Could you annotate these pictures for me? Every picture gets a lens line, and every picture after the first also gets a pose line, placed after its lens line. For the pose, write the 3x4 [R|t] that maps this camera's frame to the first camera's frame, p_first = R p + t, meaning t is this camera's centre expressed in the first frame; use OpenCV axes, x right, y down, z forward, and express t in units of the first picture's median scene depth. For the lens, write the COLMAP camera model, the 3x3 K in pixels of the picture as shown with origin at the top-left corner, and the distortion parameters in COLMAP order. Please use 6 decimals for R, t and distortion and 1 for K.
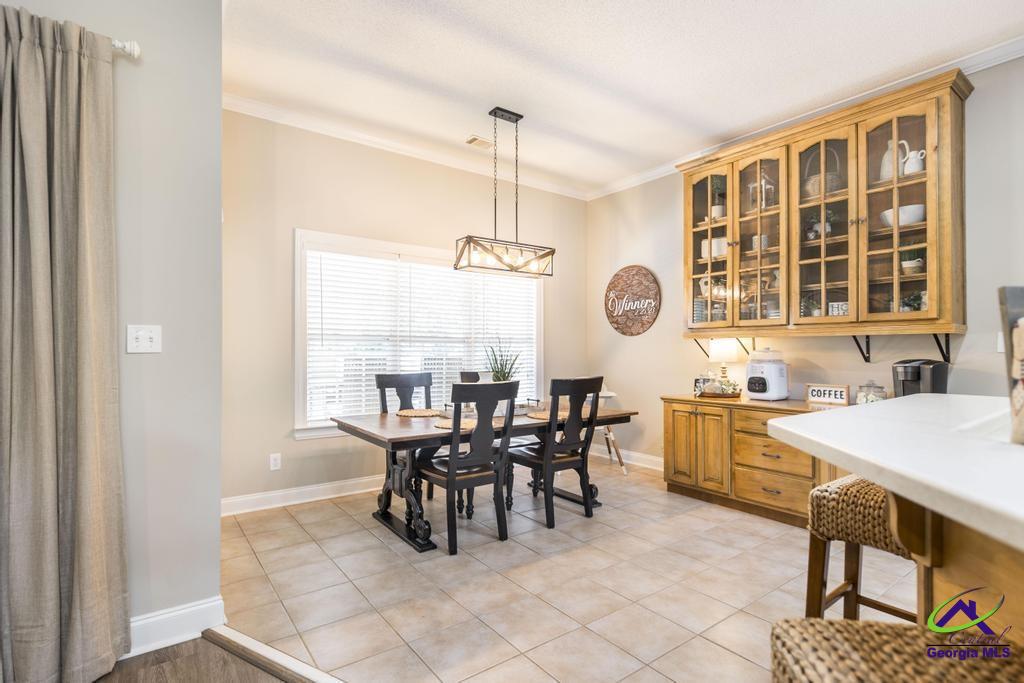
lens RADIAL K [[499.2, 0, 508.2], [0, 499.2, 346.3], [0, 0, 1]] dist [0.003587, -0.000390]
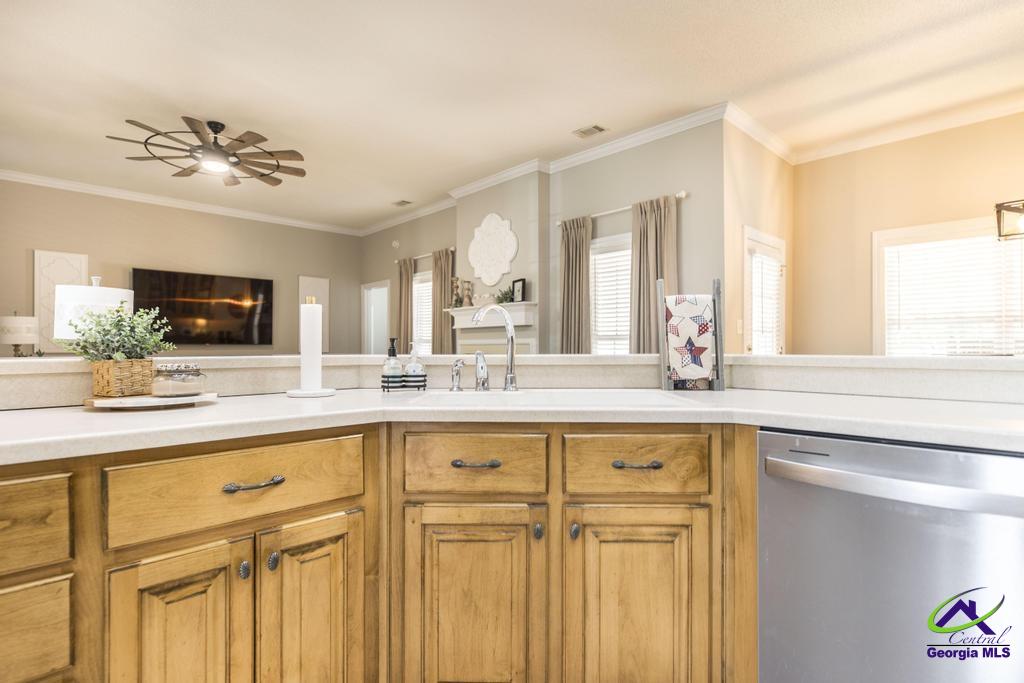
lens RADIAL K [[518.2, 0, 504.2], [0, 518.2, 346.1], [0, 0, 1]] dist [0.002524, -0.000178]
pose [[0.119225, -0.005455, -0.992852, 0.737334], [0.006796, 0.999966, -0.004678, 0.038652], [0.992844, -0.006190, 0.119258, -0.023690]]
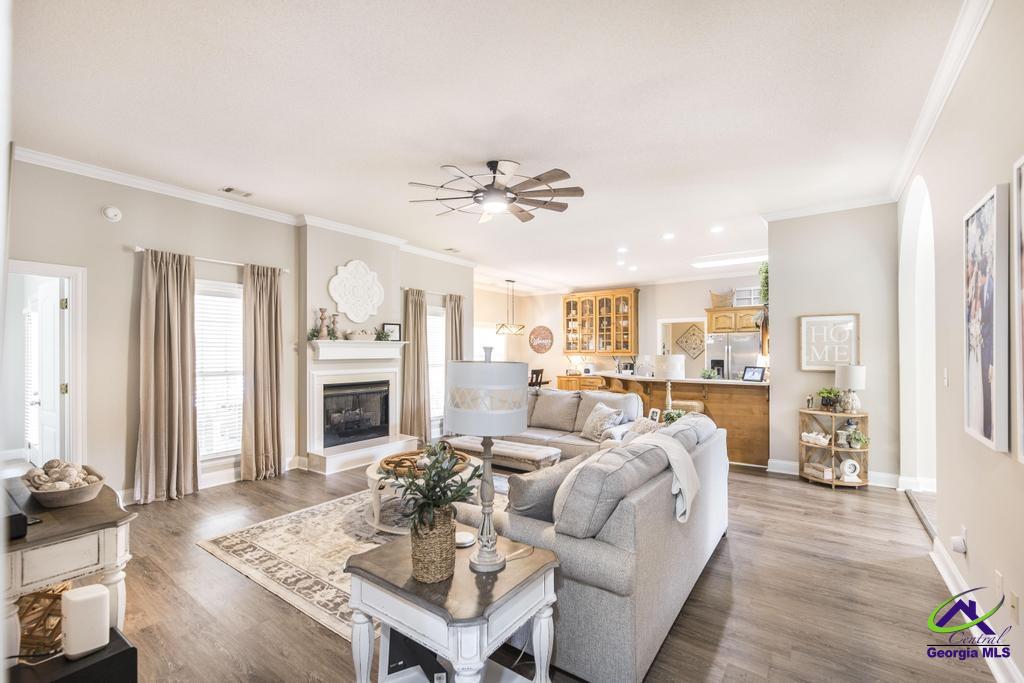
lens RADIAL K [[441.7, 0, 505.5], [0, 441.7, 350.4], [0, 0, 1]] dist [-0.002409, -0.000215]
pose [[0.952471, -0.001834, 0.304623, -0.863702], [0.000589, 0.999991, 0.004180, -0.066039], [-0.304628, -0.003802, 0.952464, -1.540240]]
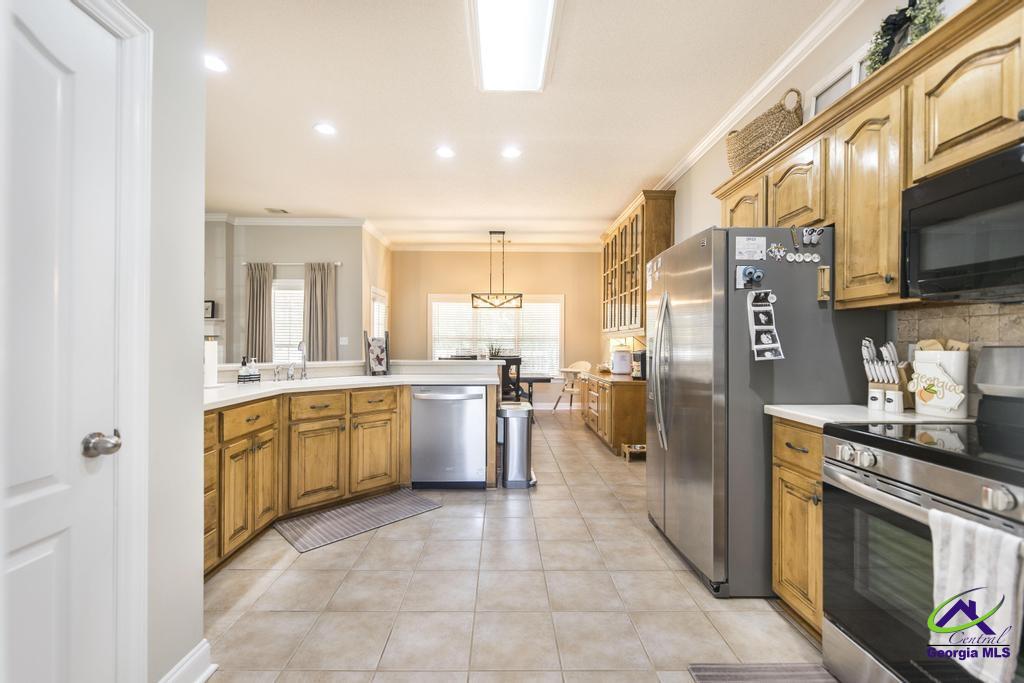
lens RADIAL K [[419.7, 0, 503.9], [0, 419.7, 347.8], [0, 0, 1]] dist [-0.004315, -0.000542]
pose [[0.807545, 0.005576, -0.589779, 1.108288], [0.000118, 0.999954, 0.009617, 0.003386], [0.589806, -0.007836, 0.807507, -0.426972]]
